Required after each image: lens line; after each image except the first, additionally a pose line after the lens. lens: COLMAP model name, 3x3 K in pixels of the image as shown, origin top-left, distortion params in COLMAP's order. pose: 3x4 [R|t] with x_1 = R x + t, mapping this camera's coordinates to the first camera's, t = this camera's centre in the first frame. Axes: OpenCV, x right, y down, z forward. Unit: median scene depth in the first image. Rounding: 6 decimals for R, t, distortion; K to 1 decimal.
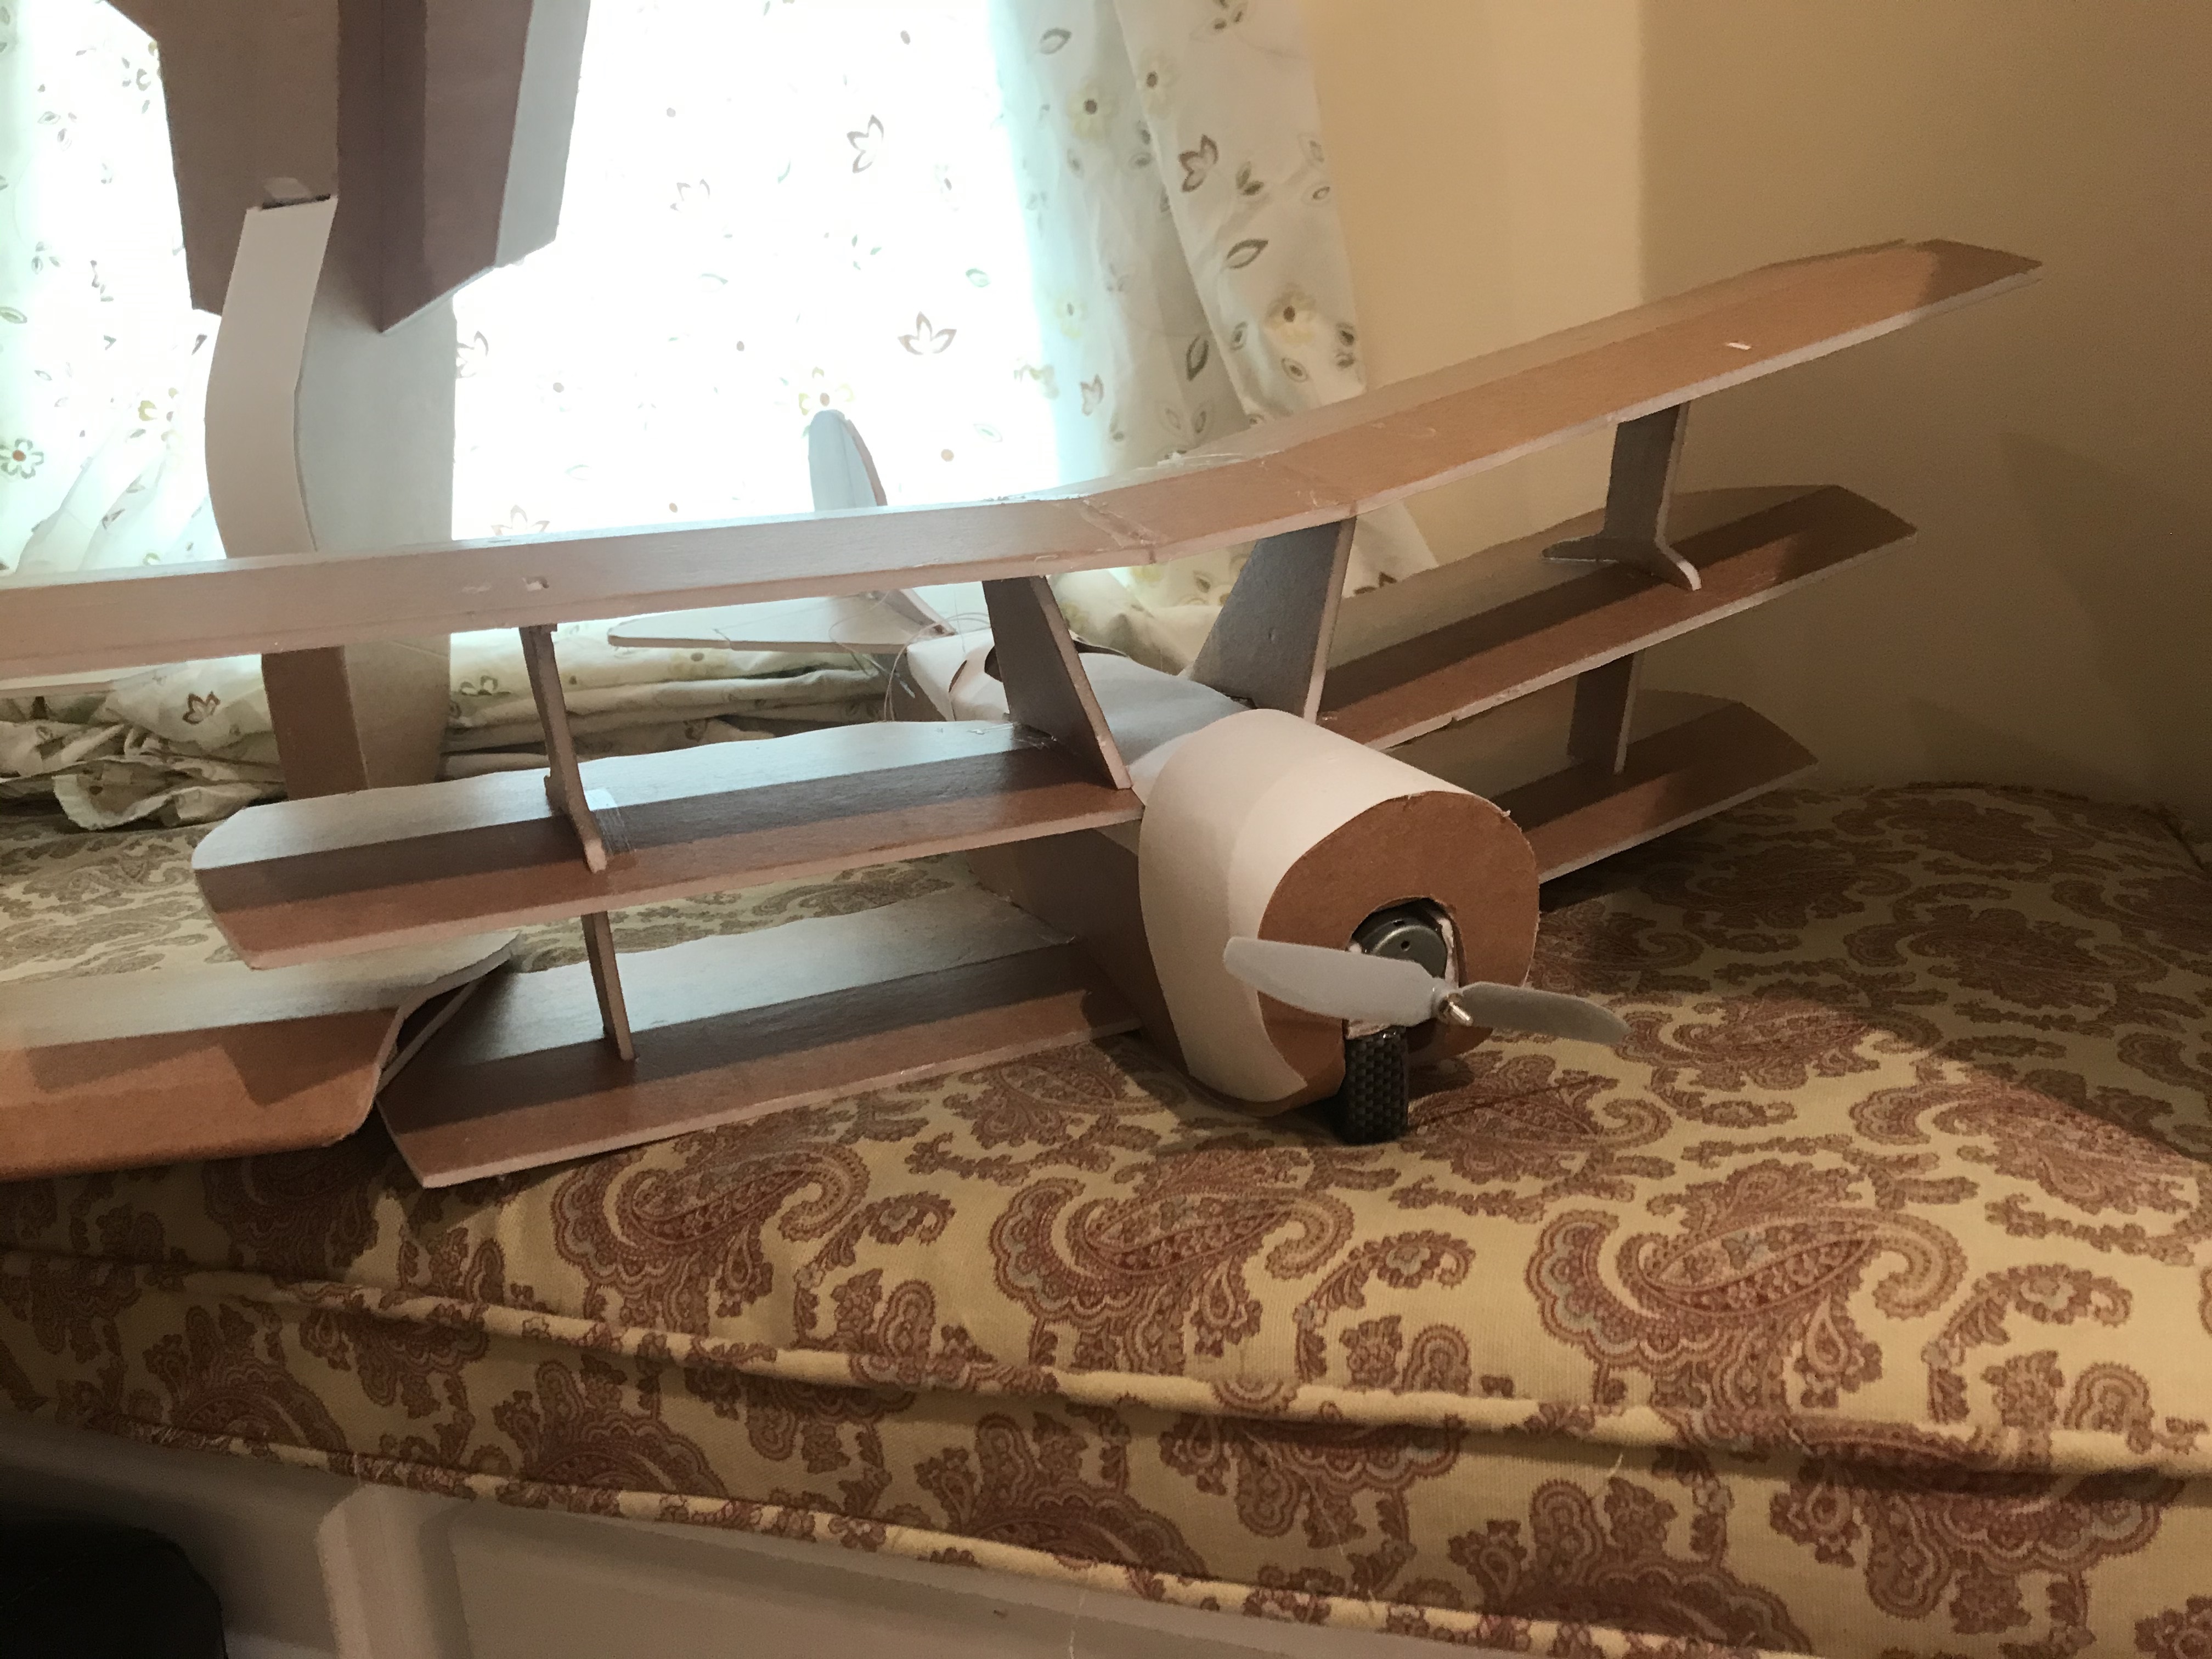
lens RADIAL K [[1847.9, 0, 1104.5], [0, 1847.9, 813.3], [0, 0, 1]] dist [0.032801, -0.024640]
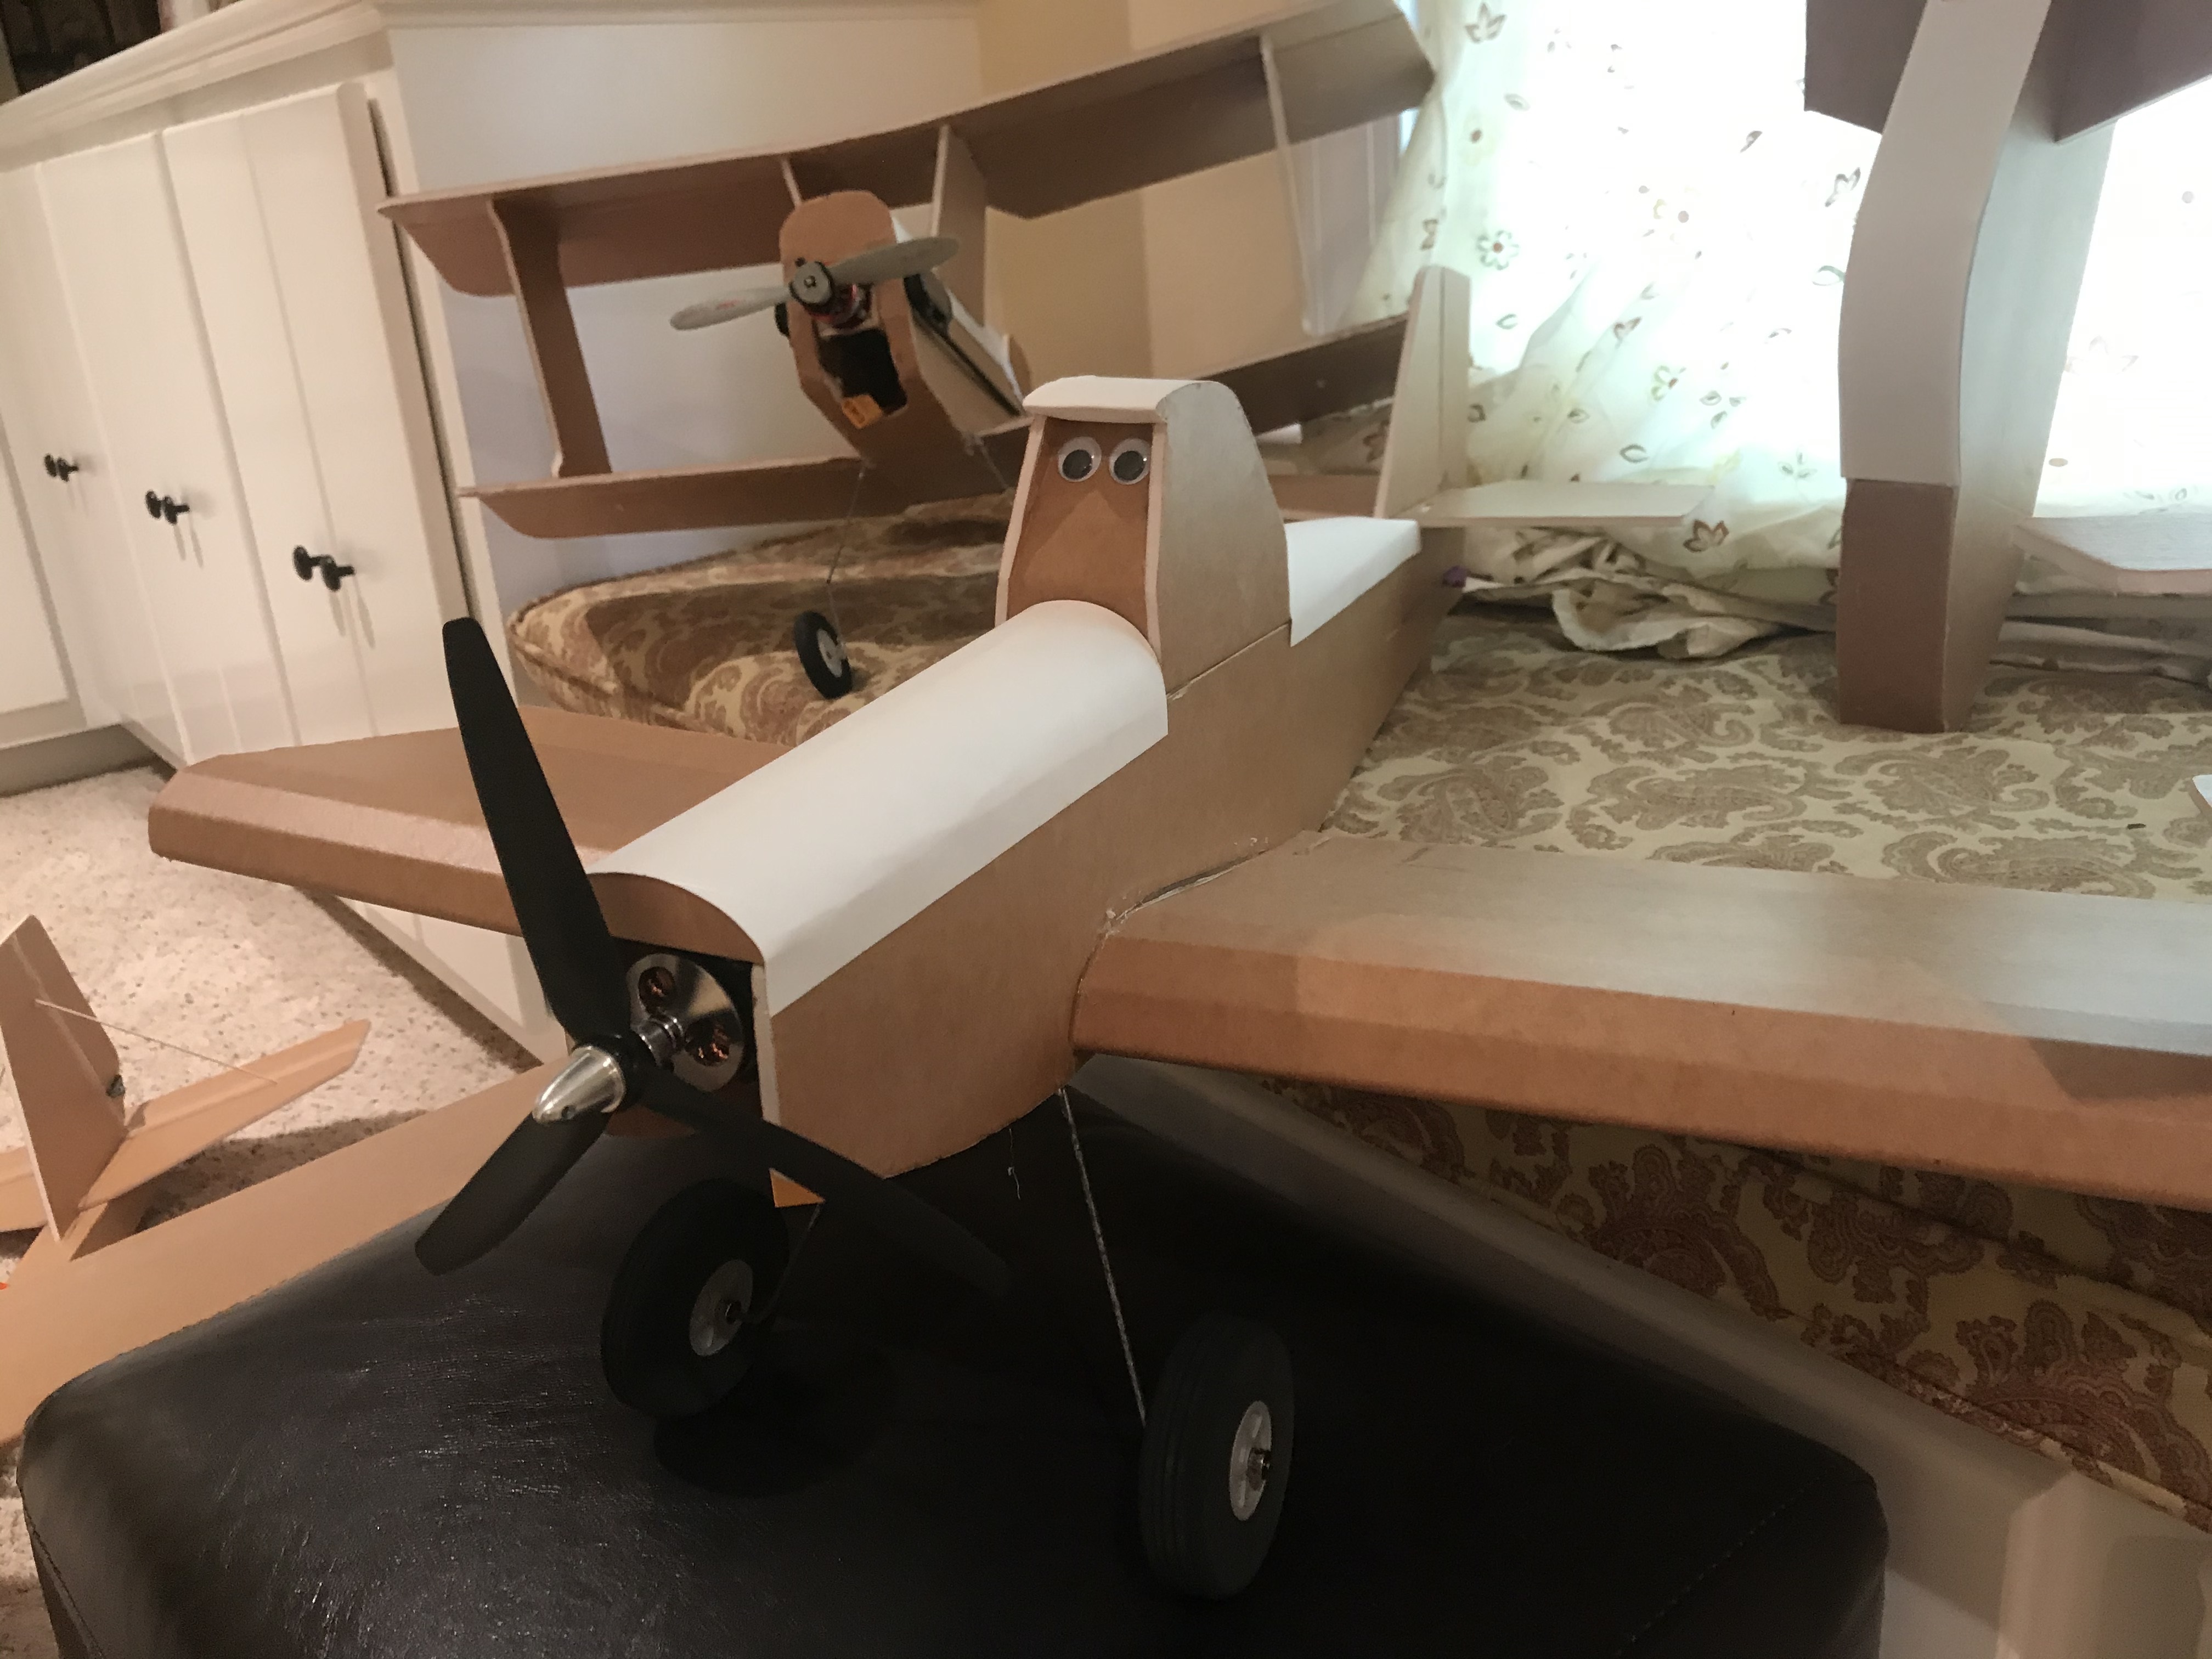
lens RADIAL K [[1847.9, 0, 1118.9], [0, 1847.9, 809.6], [0, 0, 1]] dist [0.032801, -0.024640]
pose [[0.873799, 0.175595, -0.453477, -0.290946], [-0.110172, 0.979766, 0.167095, -0.044933], [0.473642, -0.096047, 0.875464, -0.004330]]
